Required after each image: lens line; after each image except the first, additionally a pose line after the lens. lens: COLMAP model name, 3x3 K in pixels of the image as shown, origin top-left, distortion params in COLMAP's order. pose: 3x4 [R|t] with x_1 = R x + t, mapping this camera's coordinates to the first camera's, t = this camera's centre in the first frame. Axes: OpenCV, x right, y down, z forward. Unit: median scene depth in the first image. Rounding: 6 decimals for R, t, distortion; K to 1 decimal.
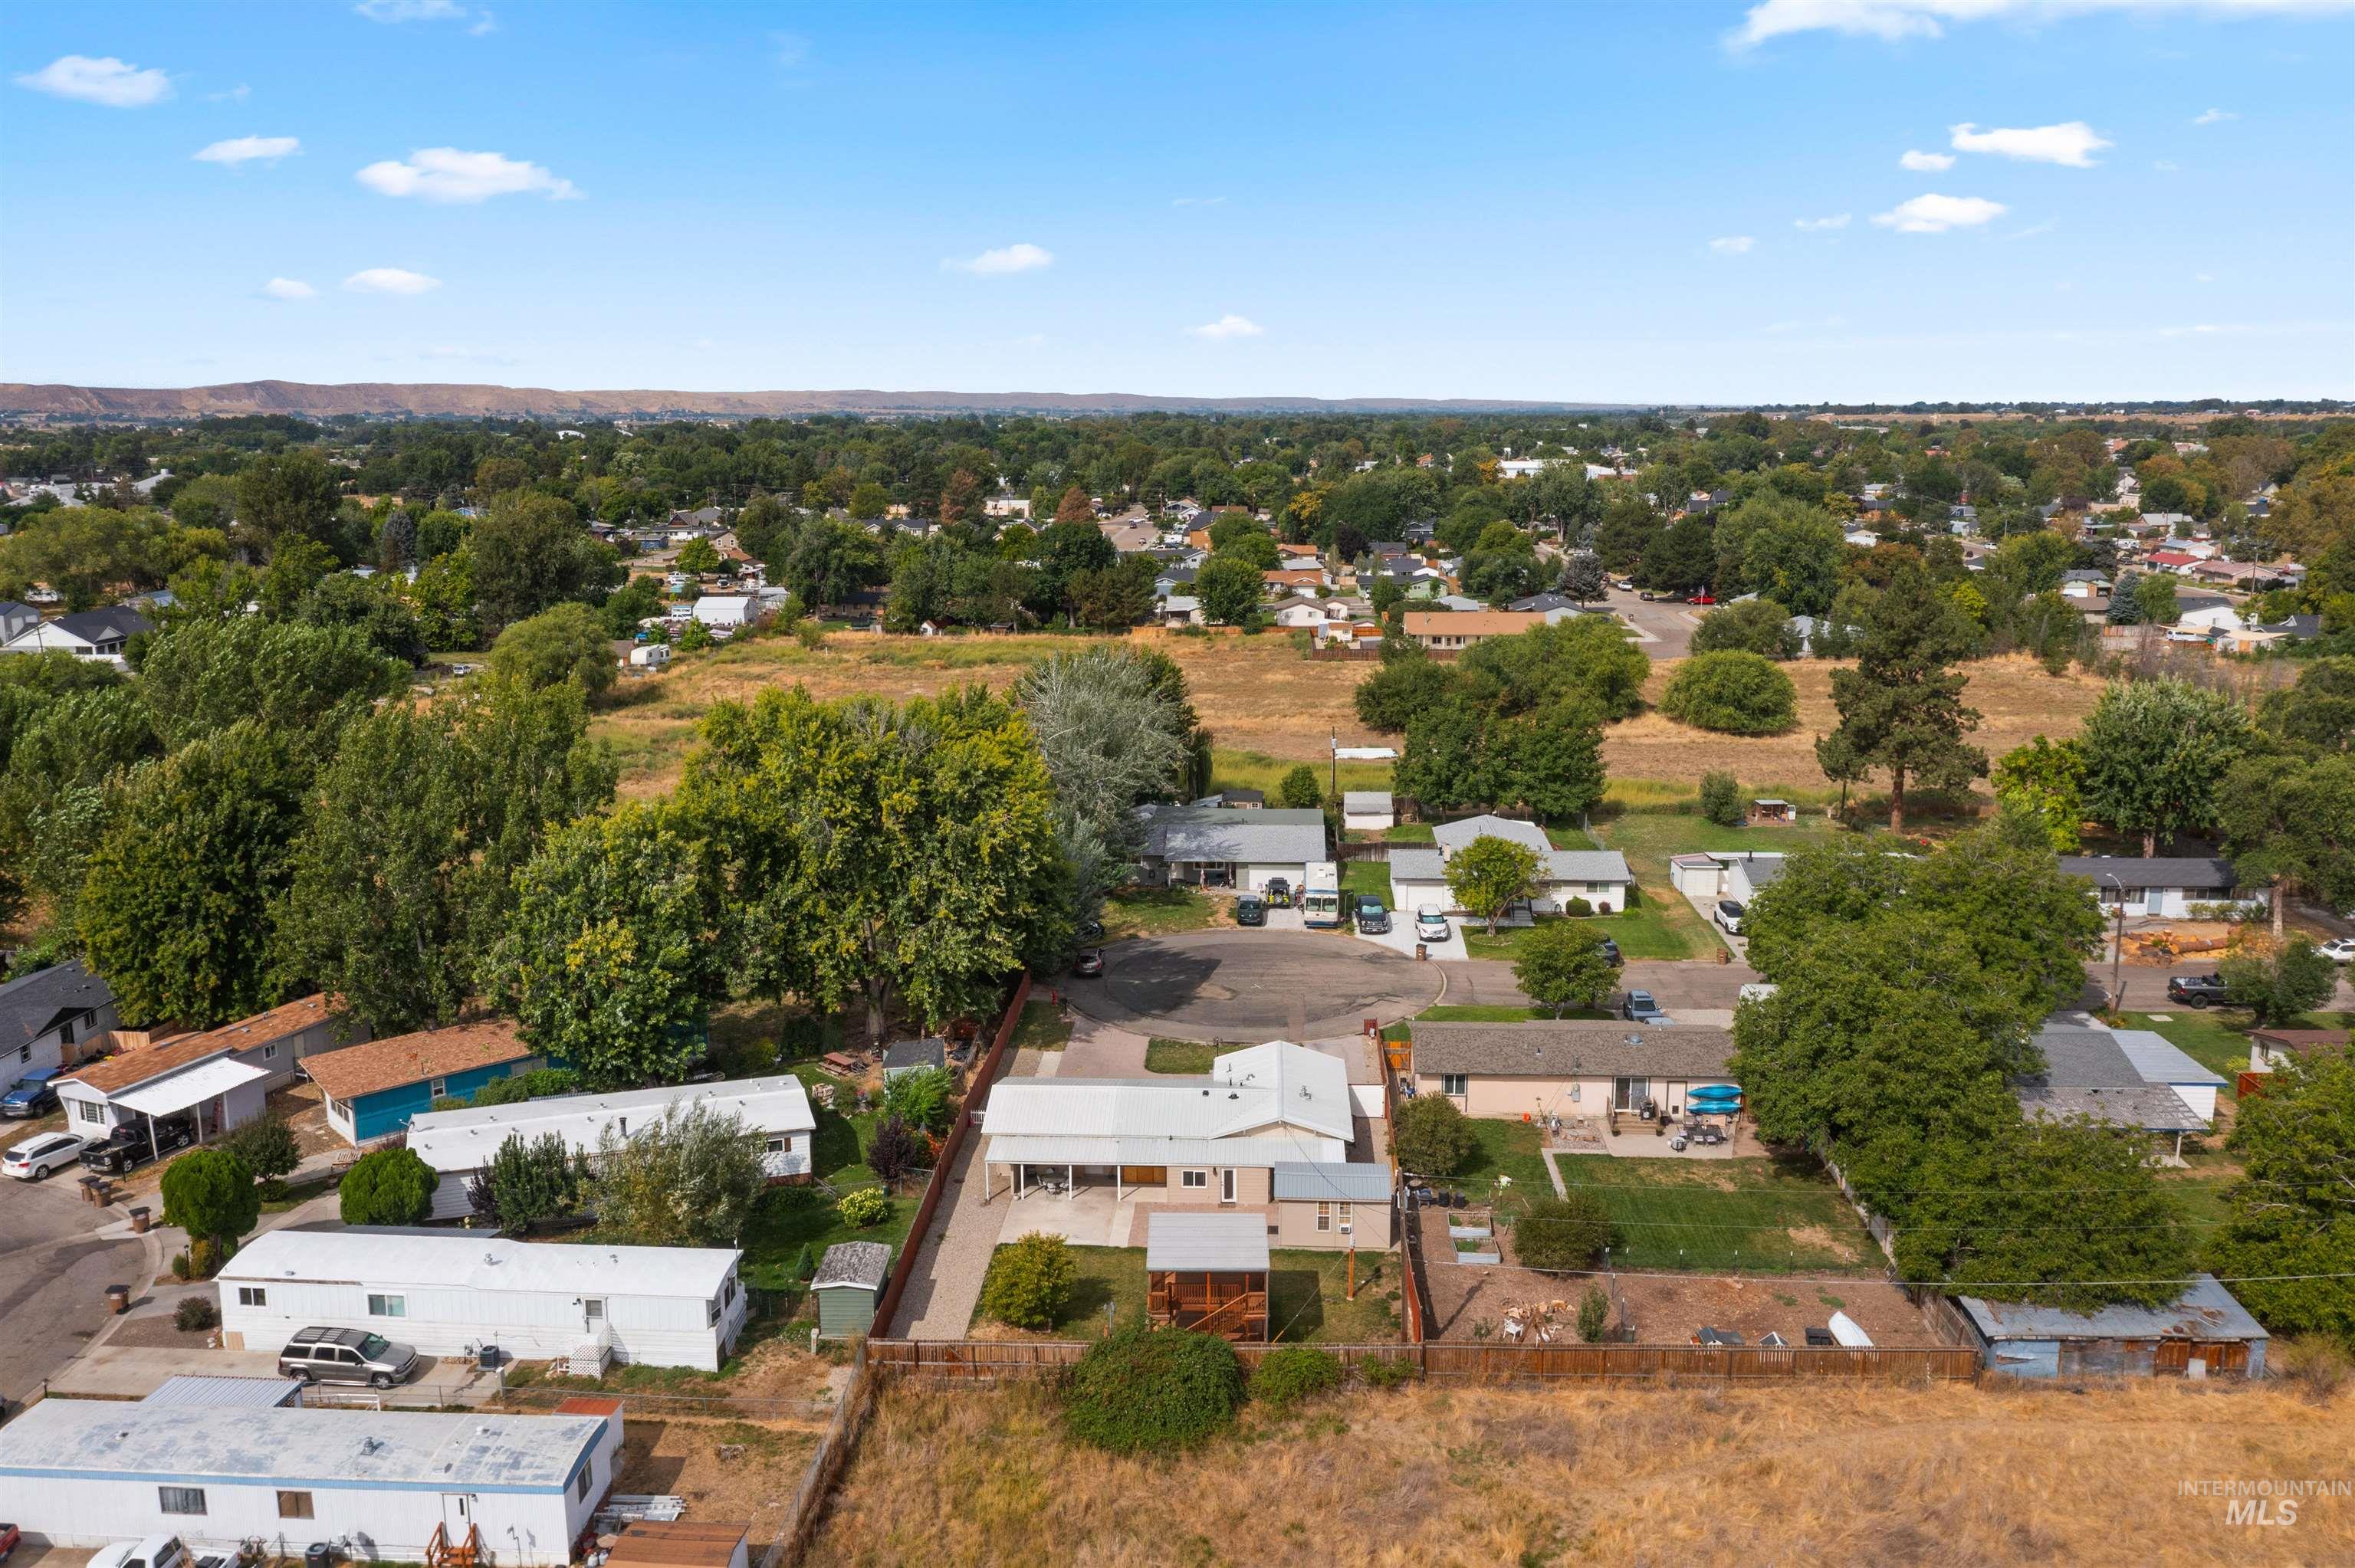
lens RADIAL K [[1774.8, 0, 1186.8], [0, 1774.8, 781.9], [0, 0, 1]] dist [-0.023529, -0.002091]
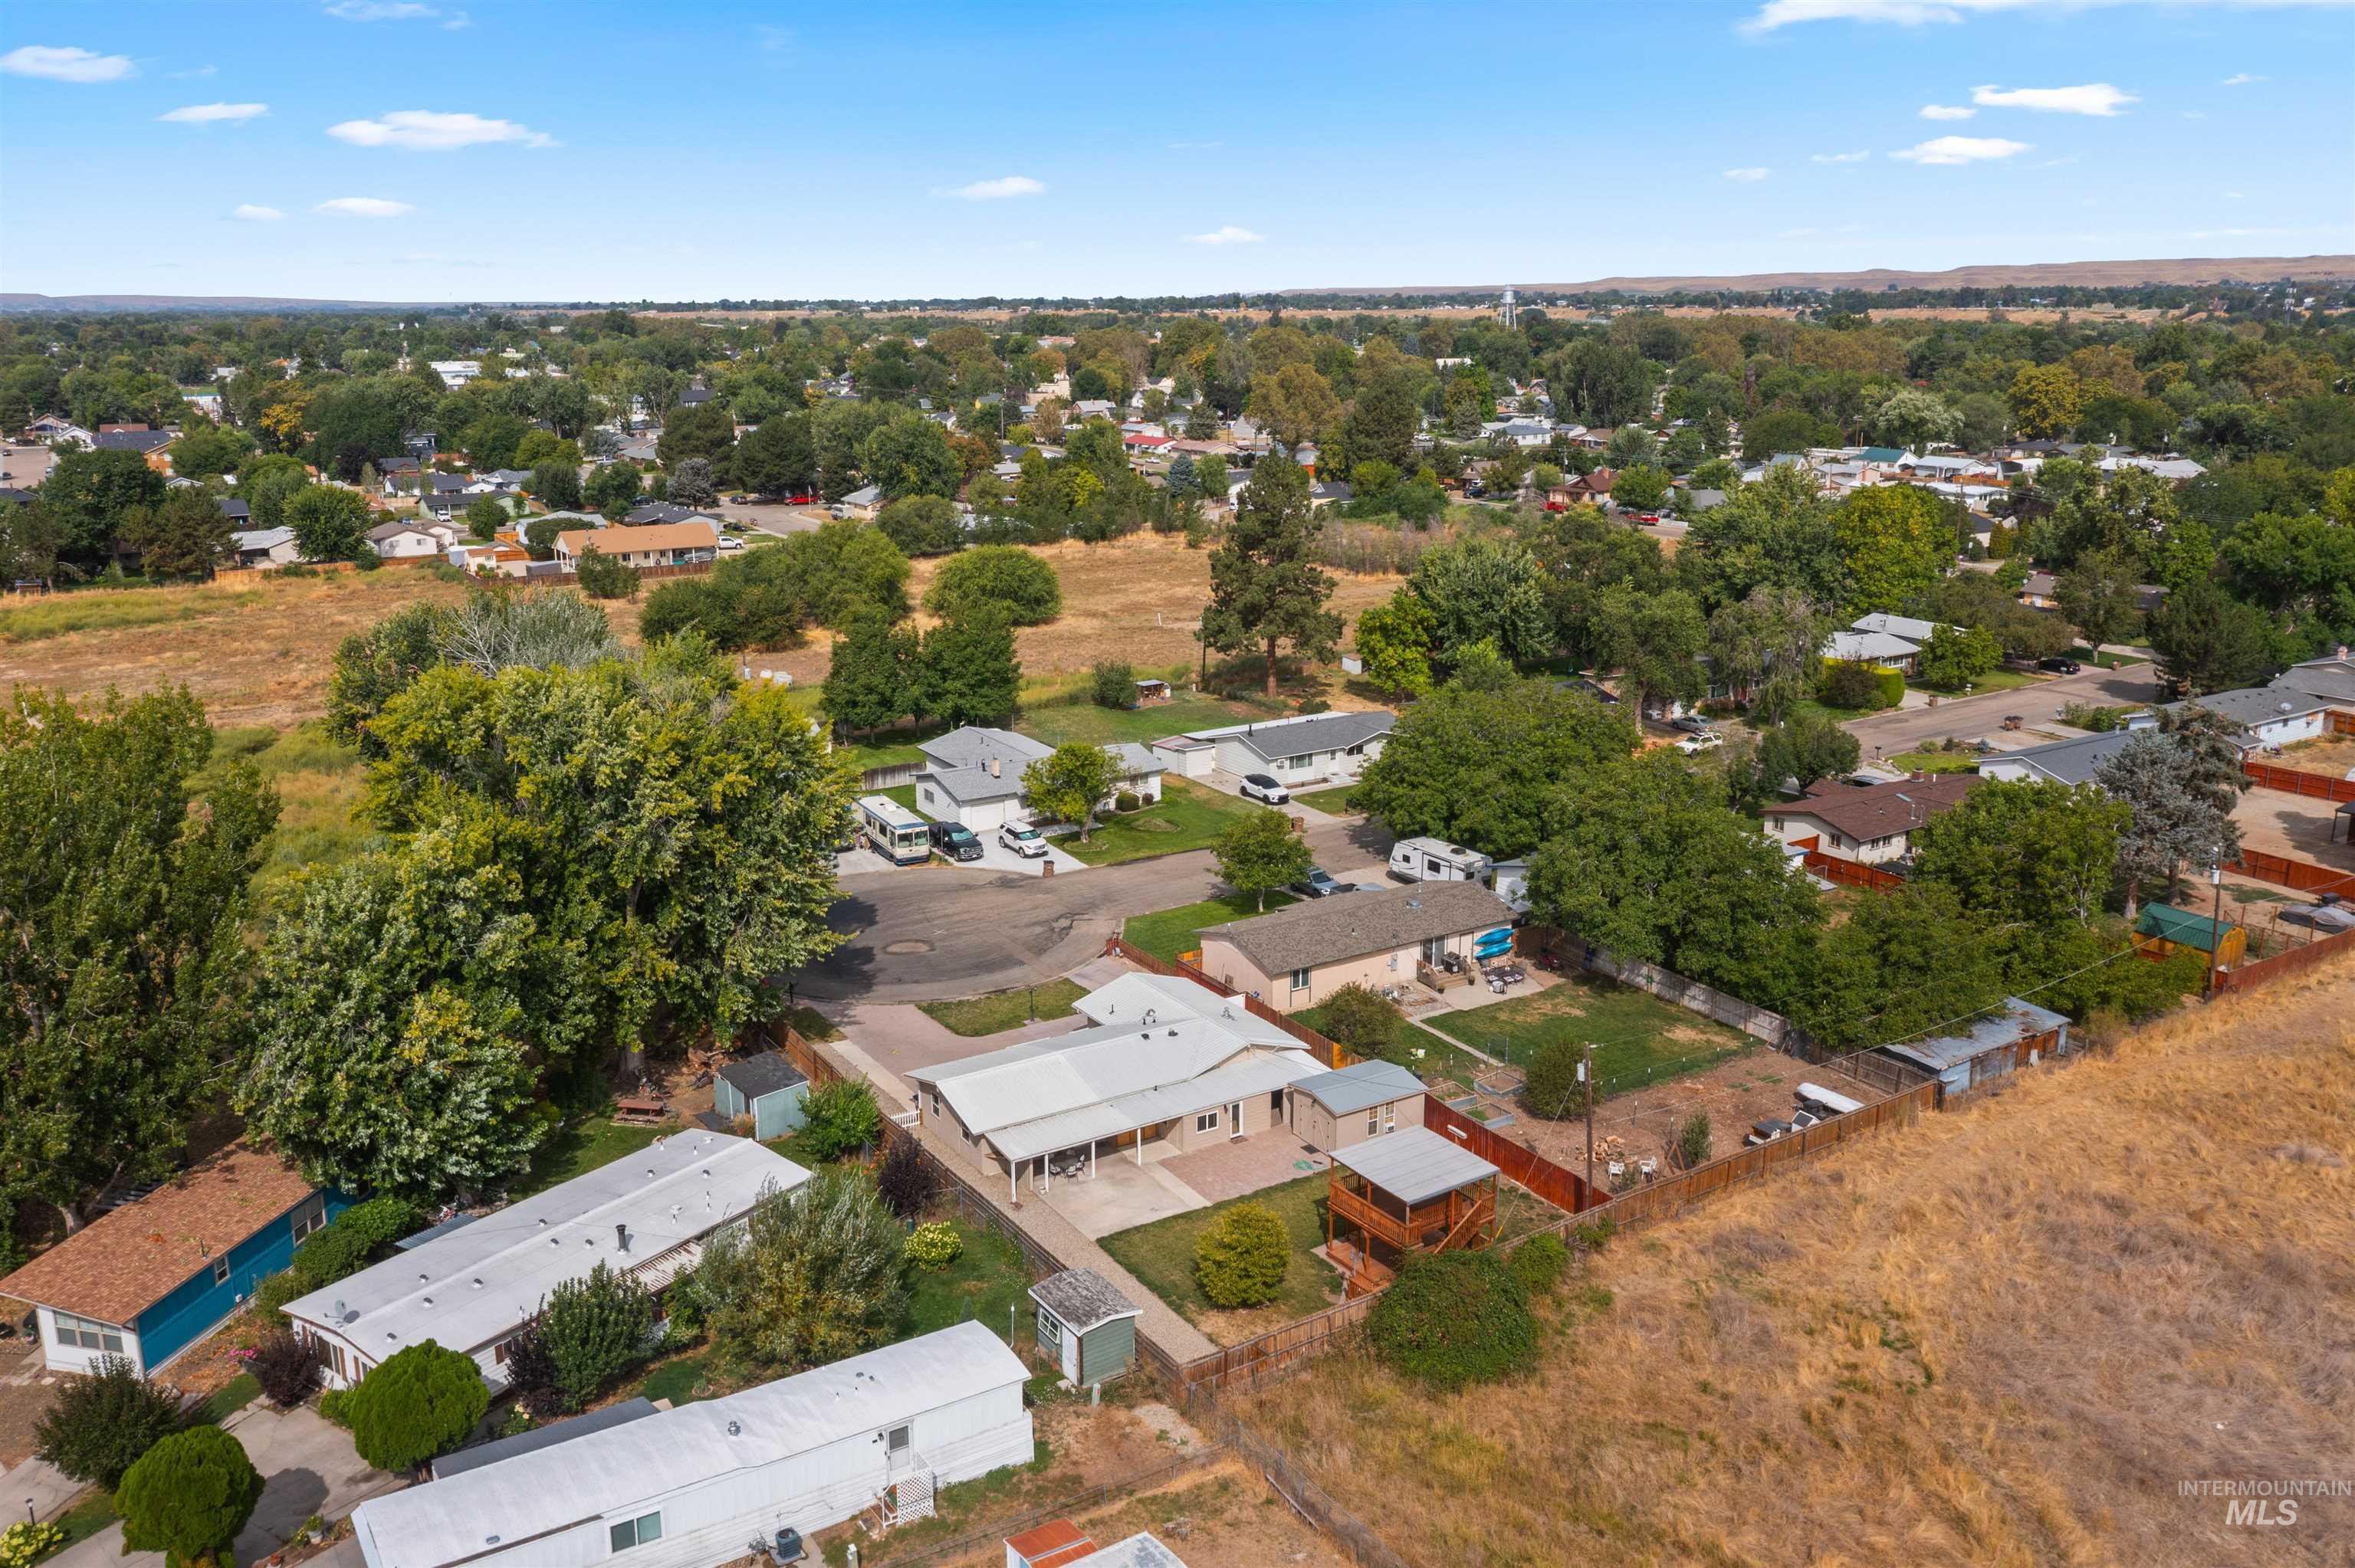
lens RADIAL K [[1774.8, 0, 1181.7], [0, 1774.8, 786.4], [0, 0, 1]] dist [-0.023529, -0.002091]
pose [[0.823961, -0.144933, 0.547799, -0.452503], [0.113326, 0.989354, 0.091299, -0.040465], [-0.555199, -0.013147, 0.831613, 0.187057]]
